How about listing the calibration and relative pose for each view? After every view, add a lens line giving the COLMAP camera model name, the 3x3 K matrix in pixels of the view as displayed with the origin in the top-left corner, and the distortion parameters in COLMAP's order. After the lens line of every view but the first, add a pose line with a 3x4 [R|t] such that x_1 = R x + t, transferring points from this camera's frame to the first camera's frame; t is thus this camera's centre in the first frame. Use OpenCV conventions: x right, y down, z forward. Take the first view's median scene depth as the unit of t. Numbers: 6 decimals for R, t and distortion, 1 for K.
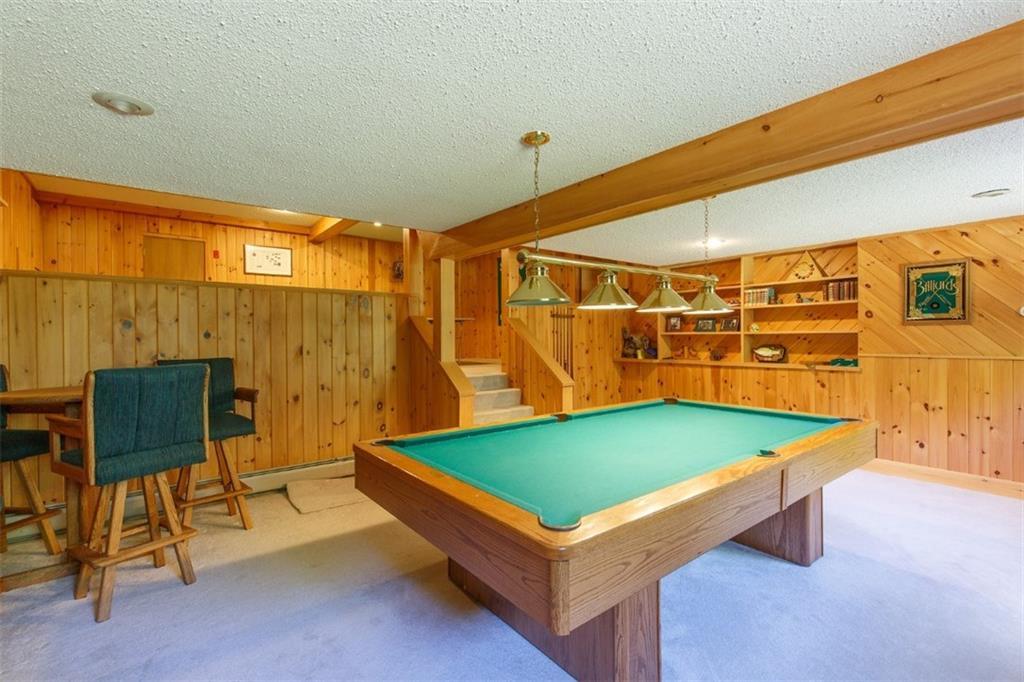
lens RADIAL K [[465.4, 0, 511.5], [0, 465.4, 339.4], [0, 0, 1]] dist [-0.025466, -0.000260]
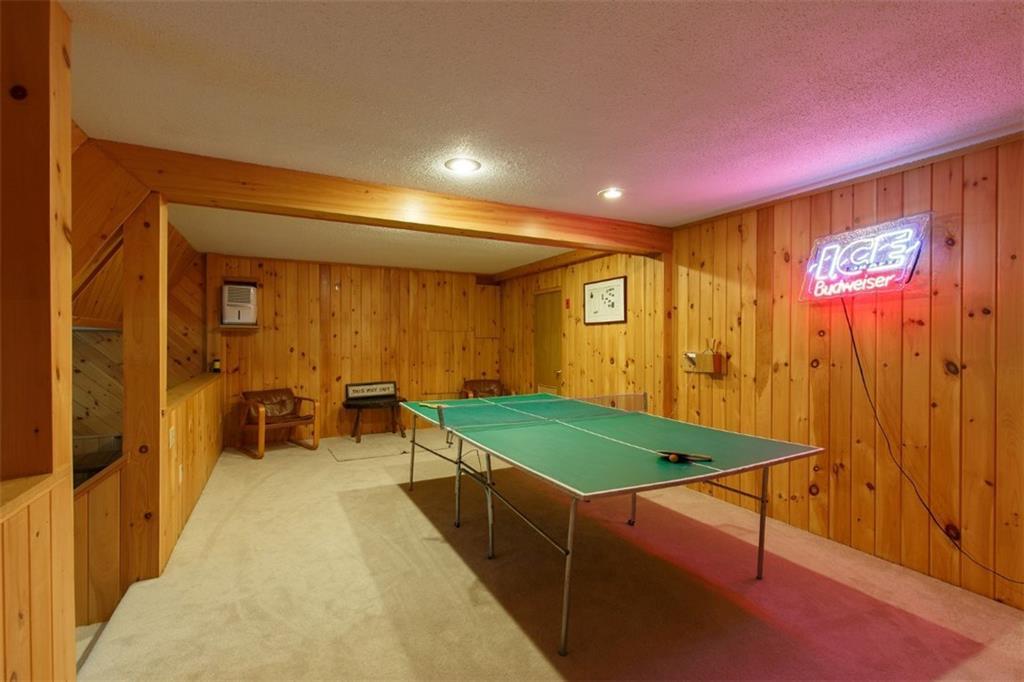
lens RADIAL K [[465.4, 0, 512.0], [0, 465.4, 340.0], [0, 0, 1]] dist [-0.025466, -0.000260]
pose [[-0.199208, 0.005766, -0.979940, 0.146608], [-0.004999, 0.999964, 0.006900, -0.117355], [0.979944, 0.006273, -0.199172, 0.986113]]
